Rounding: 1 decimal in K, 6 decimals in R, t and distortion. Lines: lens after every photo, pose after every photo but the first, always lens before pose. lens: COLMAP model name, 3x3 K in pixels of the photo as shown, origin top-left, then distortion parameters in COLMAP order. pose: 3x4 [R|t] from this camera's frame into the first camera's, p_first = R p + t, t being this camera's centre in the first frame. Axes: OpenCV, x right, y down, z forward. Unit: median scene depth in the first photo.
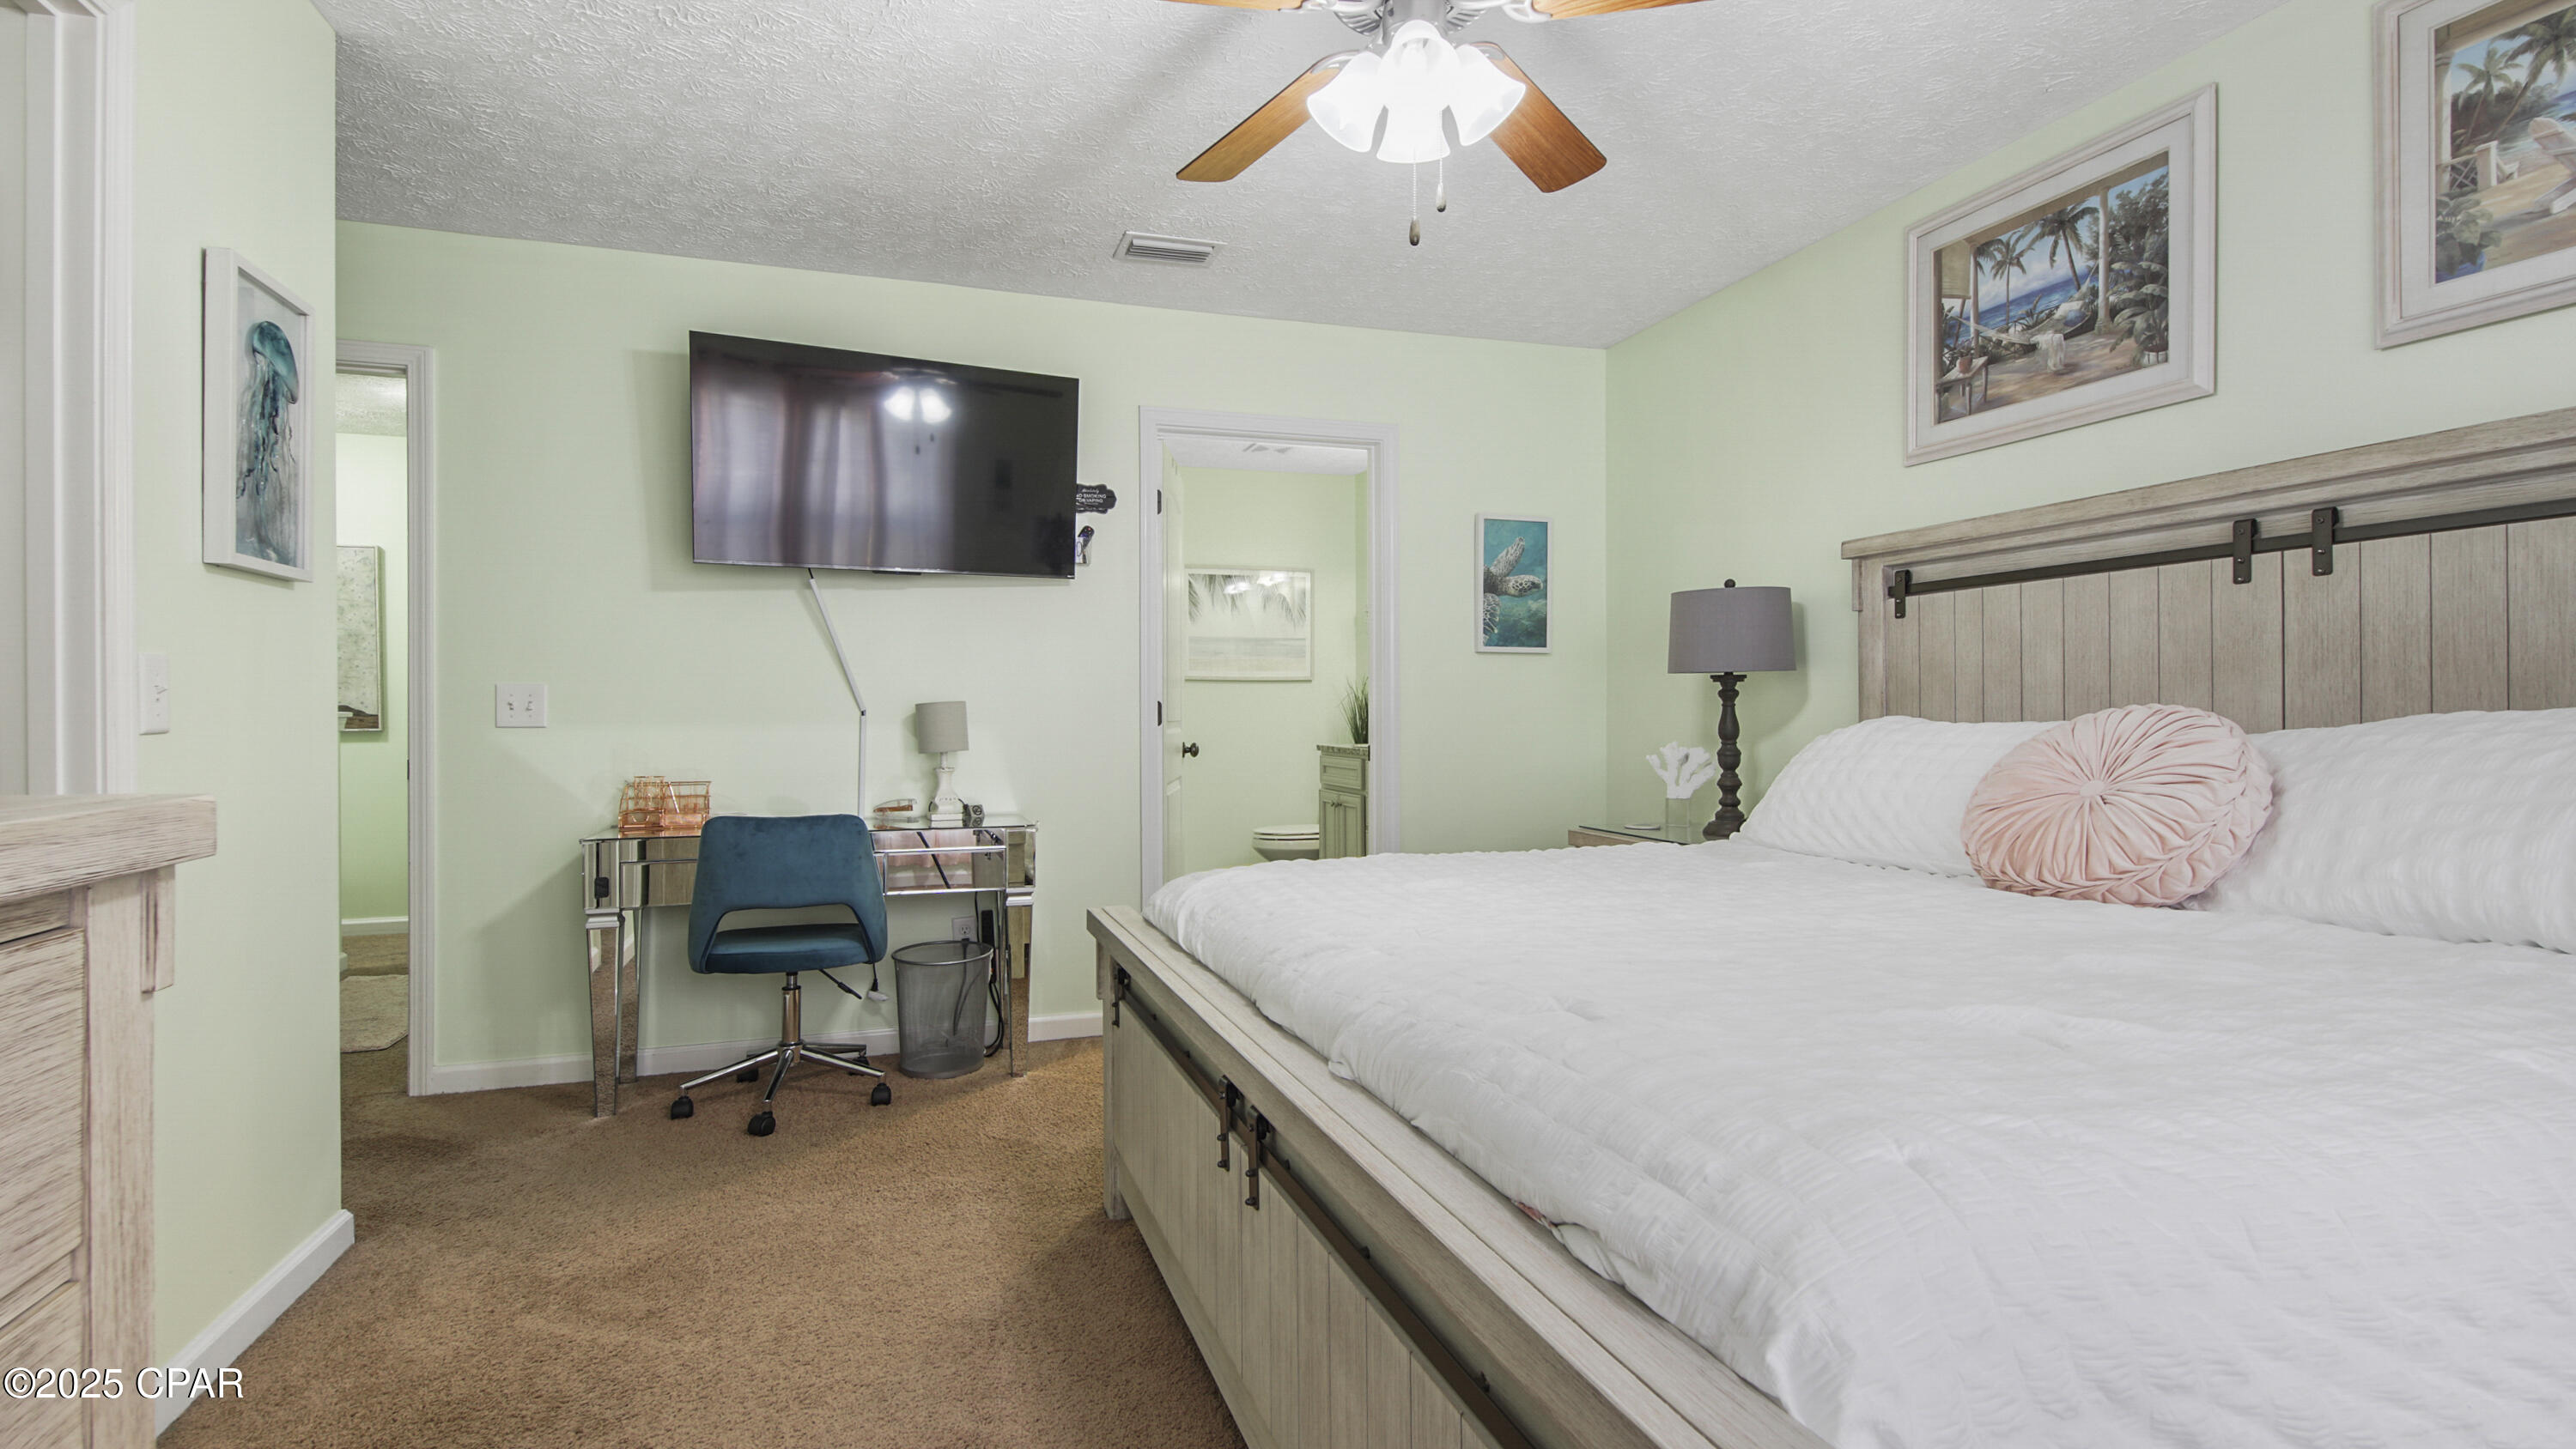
lens RADIAL K [[1194.5, 0, 1276.0], [0, 1194.5, 734.3], [0, 0, 1]] dist [0.027182, -0.019778]
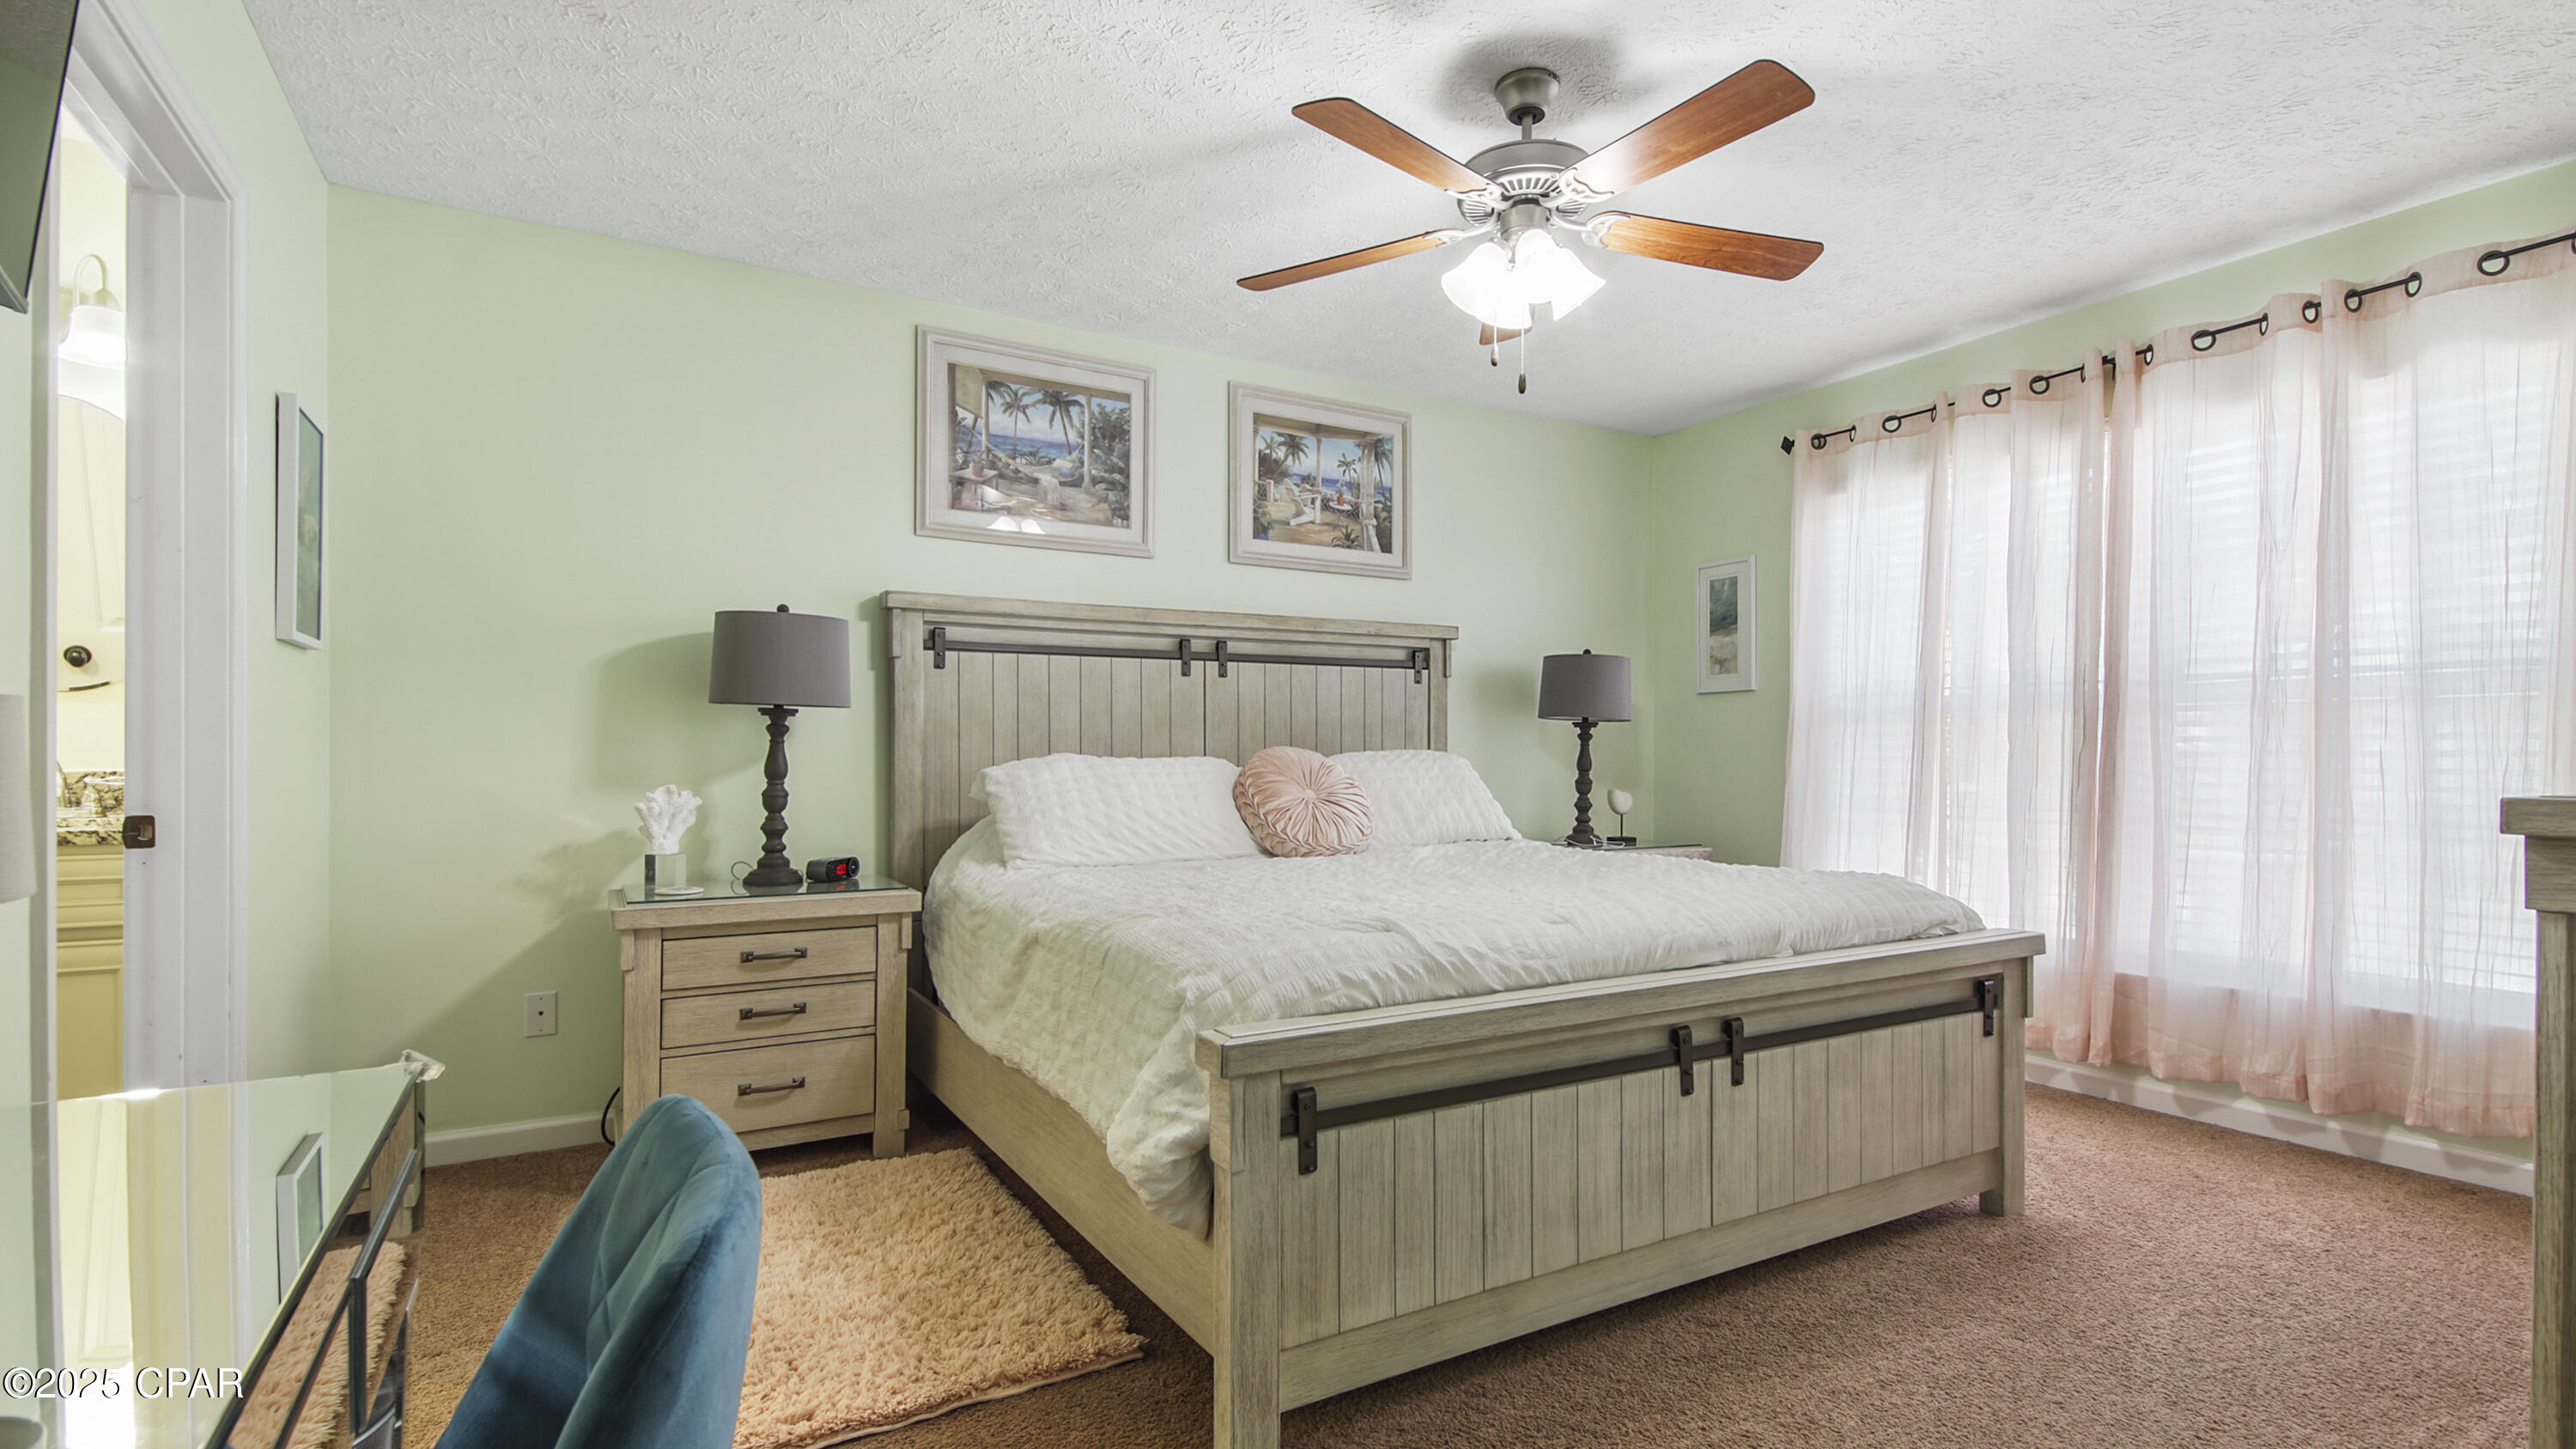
lens RADIAL K [[1183.0, 0, 1261.1], [0, 1183.0, 761.9], [0, 0, 1]] dist [0.059315, -0.041255]
pose [[-0.198264, -0.001697, 0.980147, -0.758290], [0.019917, 0.999785, 0.005760, -0.008977], [-0.979946, 0.020663, -0.198187, 1.063982]]
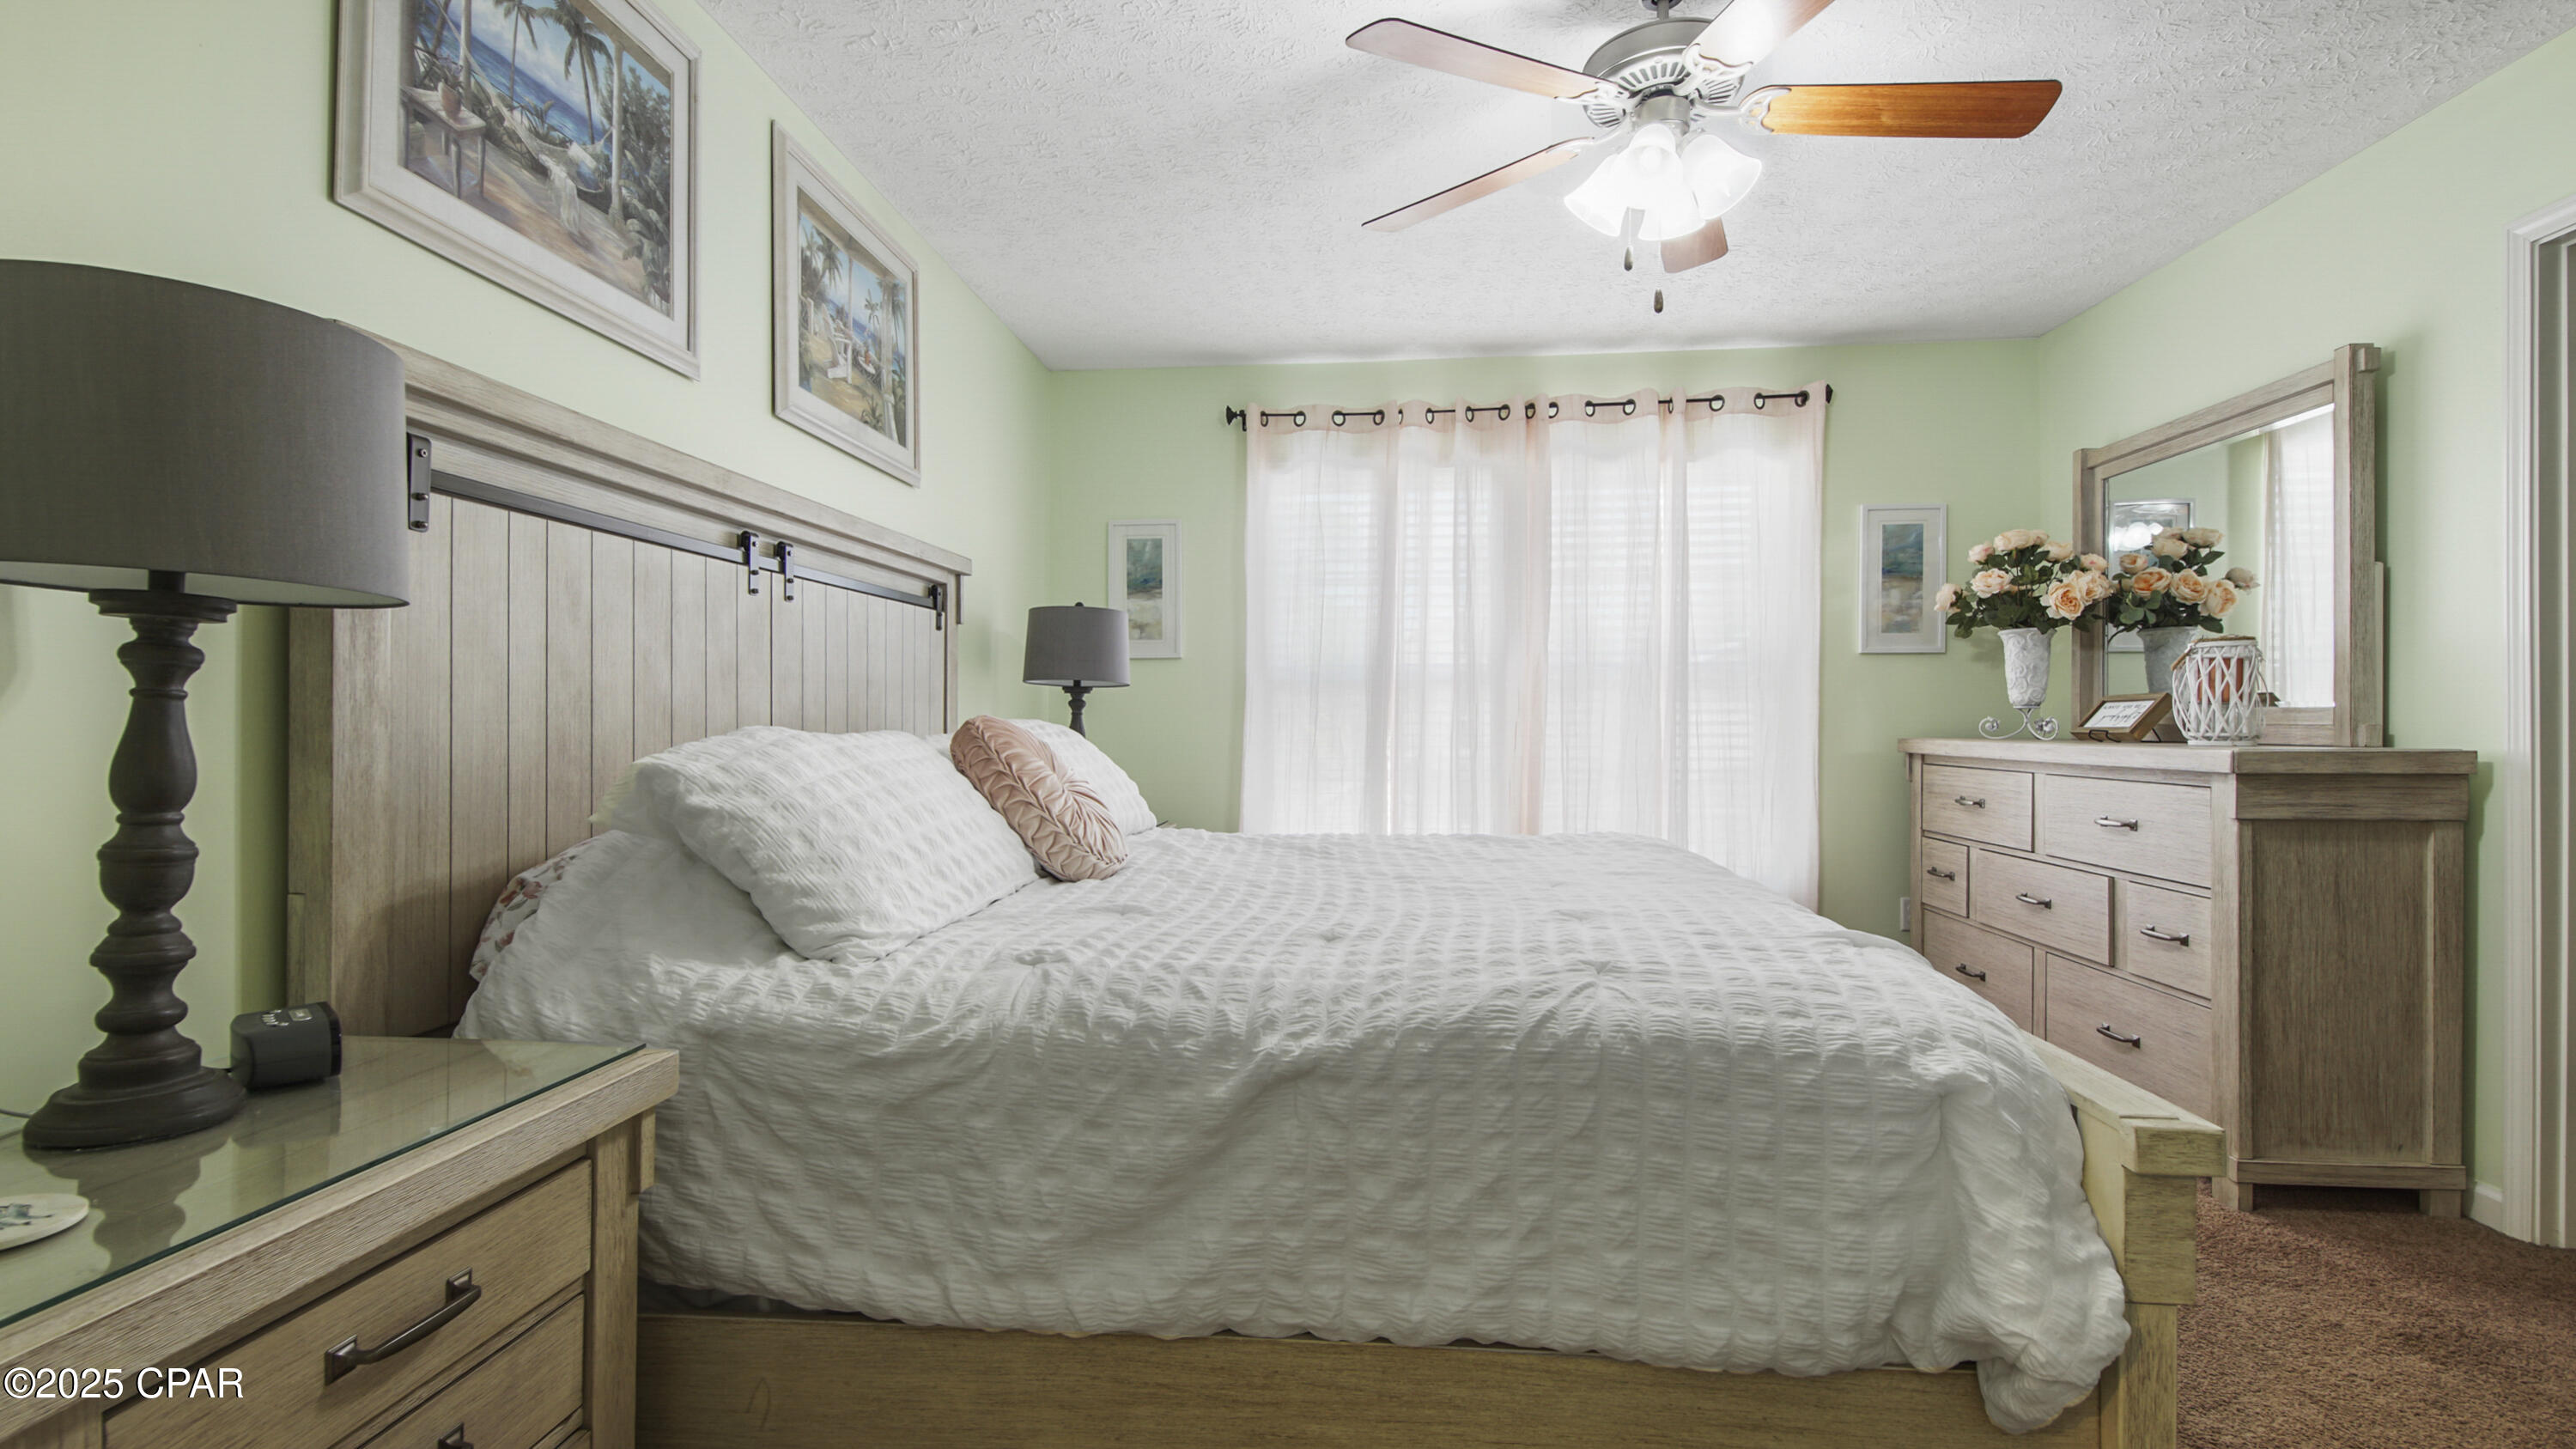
lens RADIAL K [[1194.9, 0, 1276.0], [0, 1194.9, 734.3], [0, 0, 1]] dist [0.027182, -0.019778]
pose [[-0.918057, 0.001983, 0.396444, -0.003925], [0.013721, 0.999547, 0.026775, -0.024501], [-0.396211, 0.030020, -0.917668, 1.516342]]
